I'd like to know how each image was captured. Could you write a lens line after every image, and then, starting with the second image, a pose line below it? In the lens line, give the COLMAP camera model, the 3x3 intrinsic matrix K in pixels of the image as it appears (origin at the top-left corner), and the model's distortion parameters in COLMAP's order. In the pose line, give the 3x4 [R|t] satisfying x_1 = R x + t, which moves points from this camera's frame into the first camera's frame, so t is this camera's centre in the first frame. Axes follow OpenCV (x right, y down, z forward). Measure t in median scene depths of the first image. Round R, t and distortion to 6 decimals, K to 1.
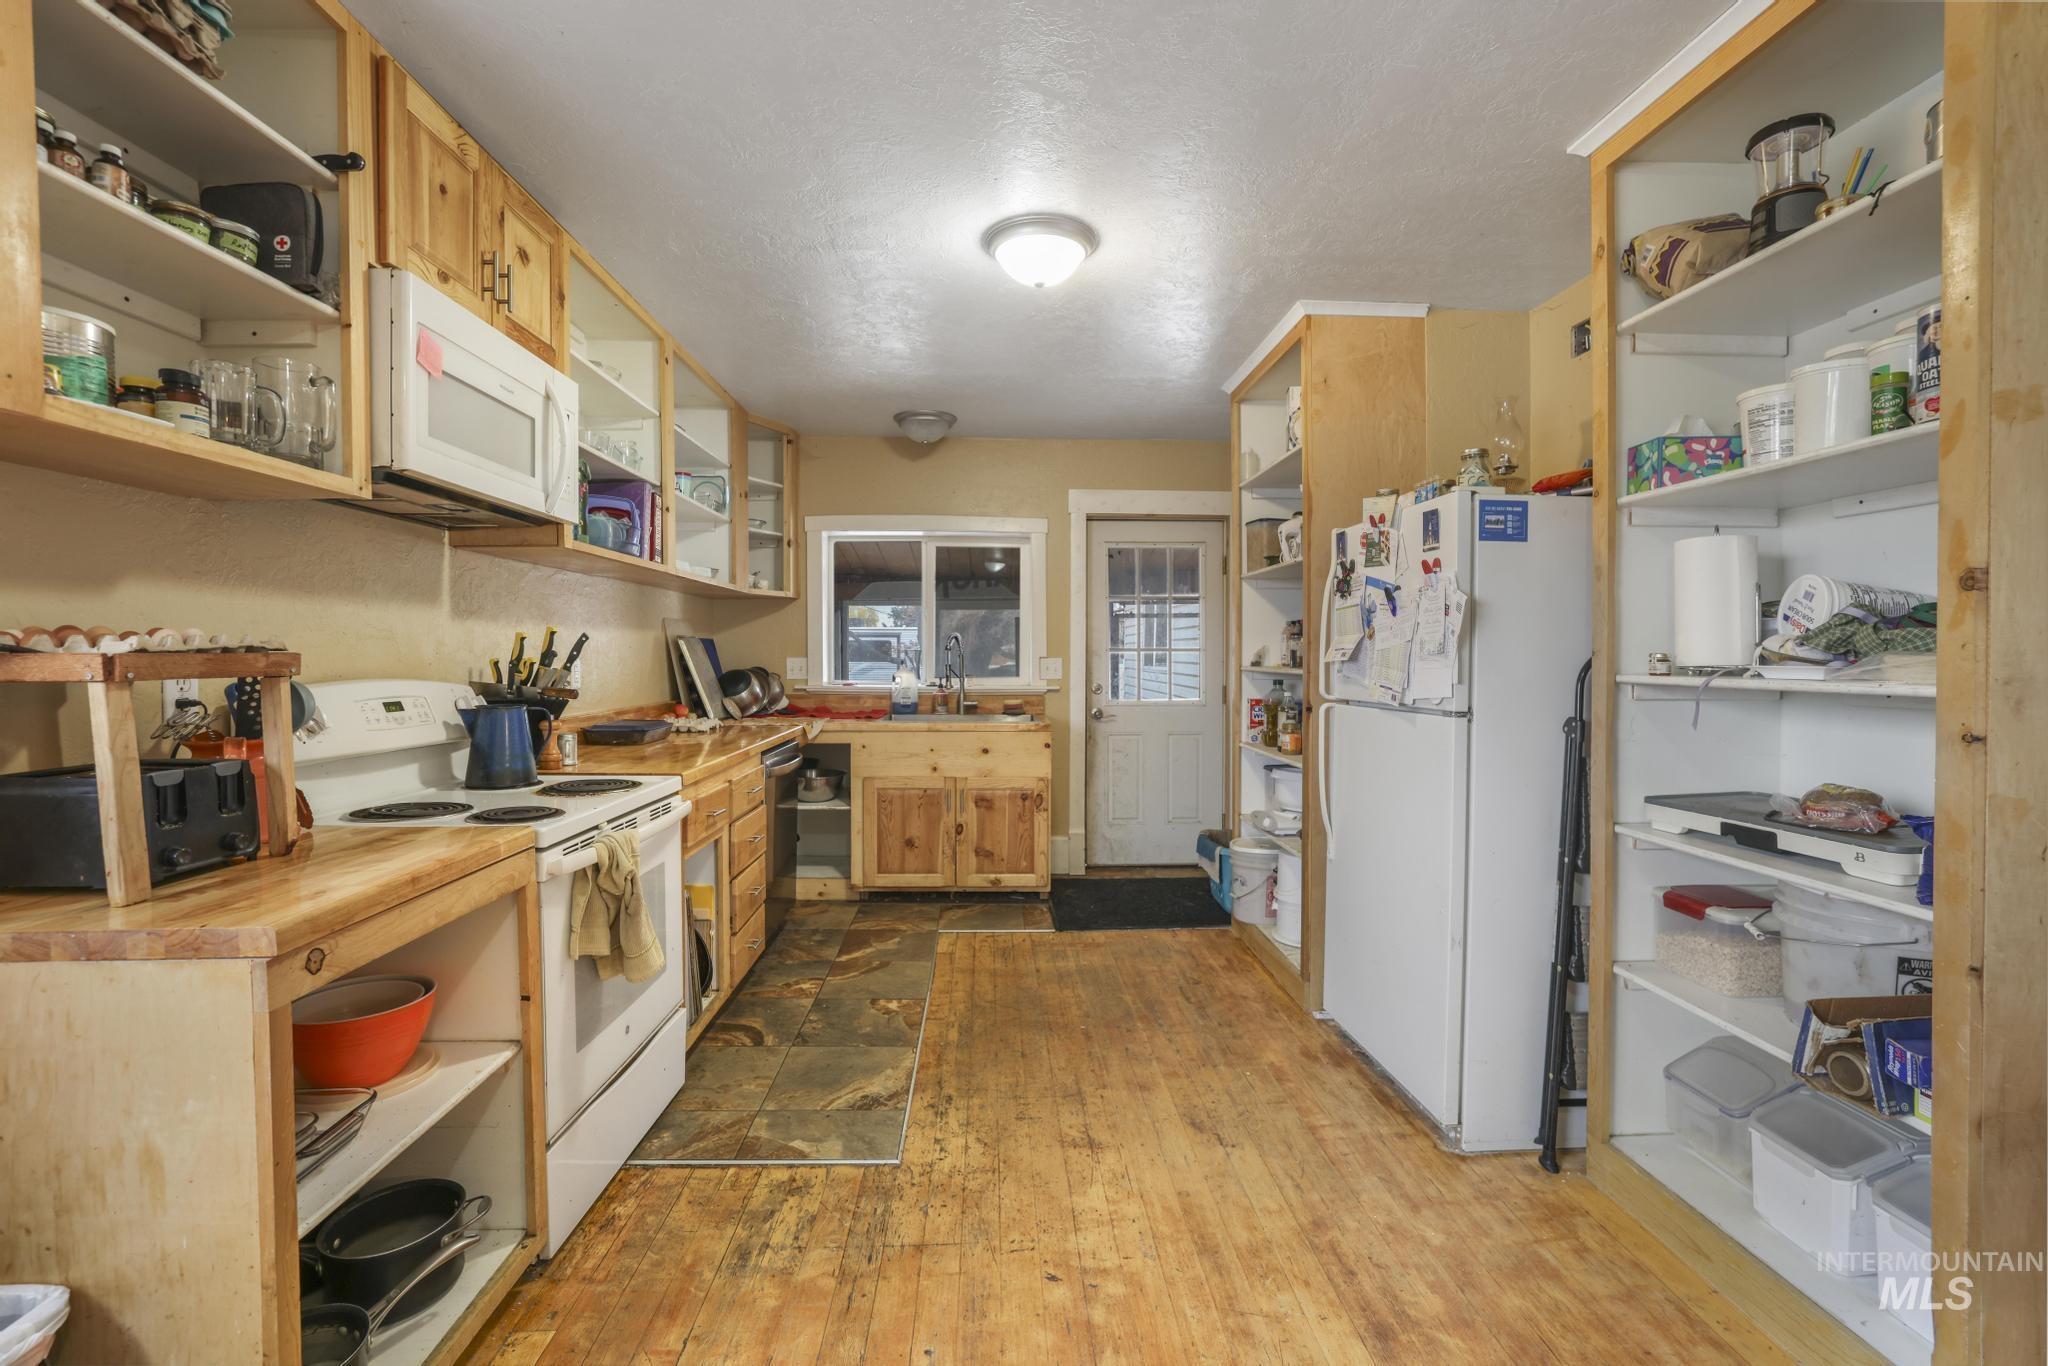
lens RADIAL K [[910.6, 0, 1025.7], [0, 910.6, 677.3], [0, 0, 1]] dist [-0.035597, 0.008656]
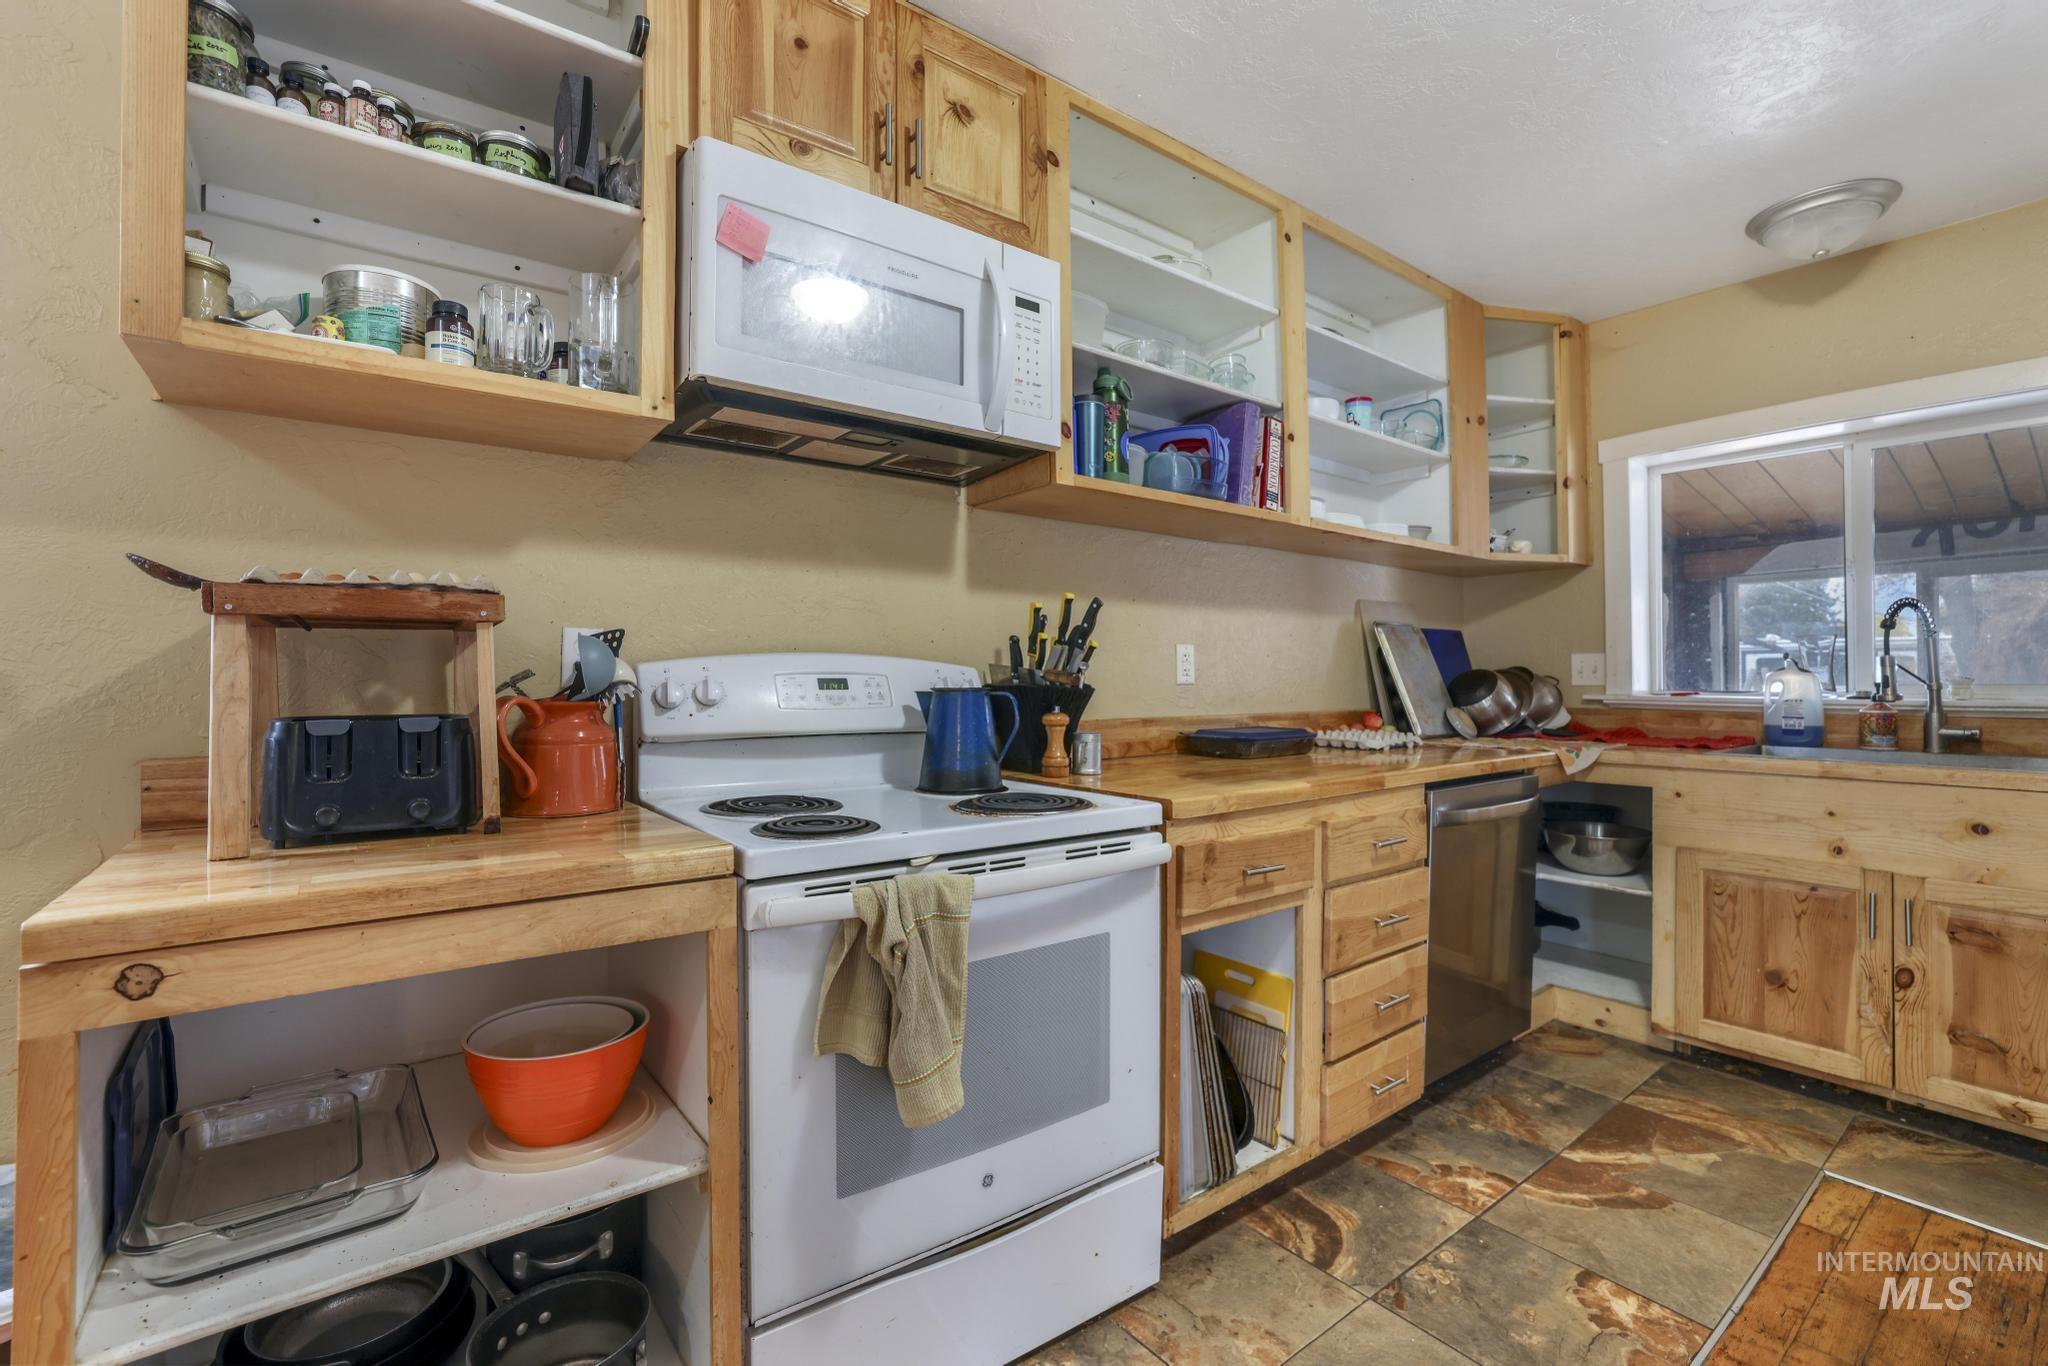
lens RADIAL K [[910.6, 0, 939.1], [0, 910.6, 667.8], [0, 0, 1]] dist [-0.035597, 0.008656]
pose [[0.554039, -0.009768, -0.832433, 0.047081], [-0.019004, 0.999522, -0.024377, 0.020852], [0.832274, 0.029325, 0.553589, 0.335657]]
